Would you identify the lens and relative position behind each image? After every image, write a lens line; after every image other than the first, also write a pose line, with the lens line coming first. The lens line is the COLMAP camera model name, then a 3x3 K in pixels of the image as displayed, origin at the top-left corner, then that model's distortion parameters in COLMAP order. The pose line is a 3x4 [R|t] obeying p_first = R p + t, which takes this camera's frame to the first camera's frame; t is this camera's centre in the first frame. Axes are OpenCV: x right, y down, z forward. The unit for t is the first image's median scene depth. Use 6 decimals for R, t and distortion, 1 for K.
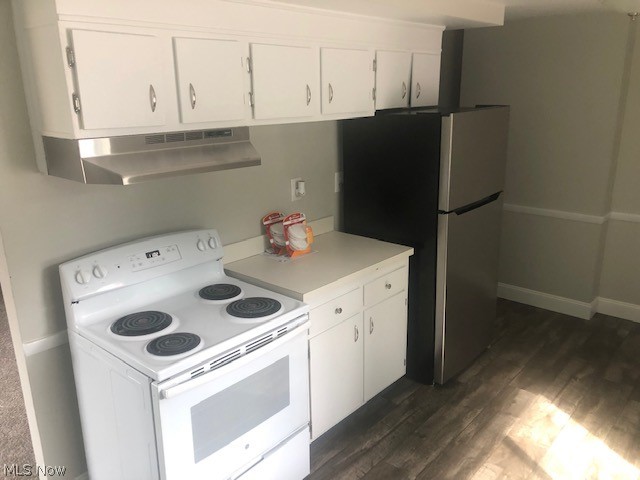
lens RADIAL K [[526.4, 0, 320.0], [0, 526.4, 240.0], [0, 0, 1]] dist [0.116317, 0.000344]
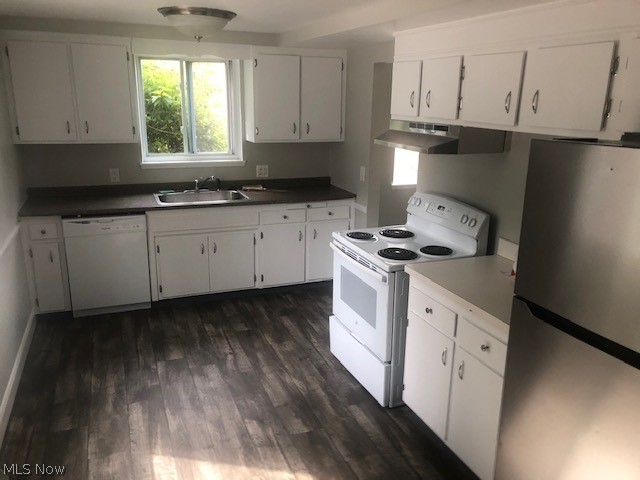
lens RADIAL K [[526.4, 0, 320.0], [0, 526.4, 240.0], [0, 0, 1]] dist [0.116317, 0.000344]
pose [[-0.447000, 0.245816, -0.860096, 0.980055], [-0.266202, 0.881387, 0.390248, -0.332175], [0.854007, 0.403400, -0.328543, 1.096568]]
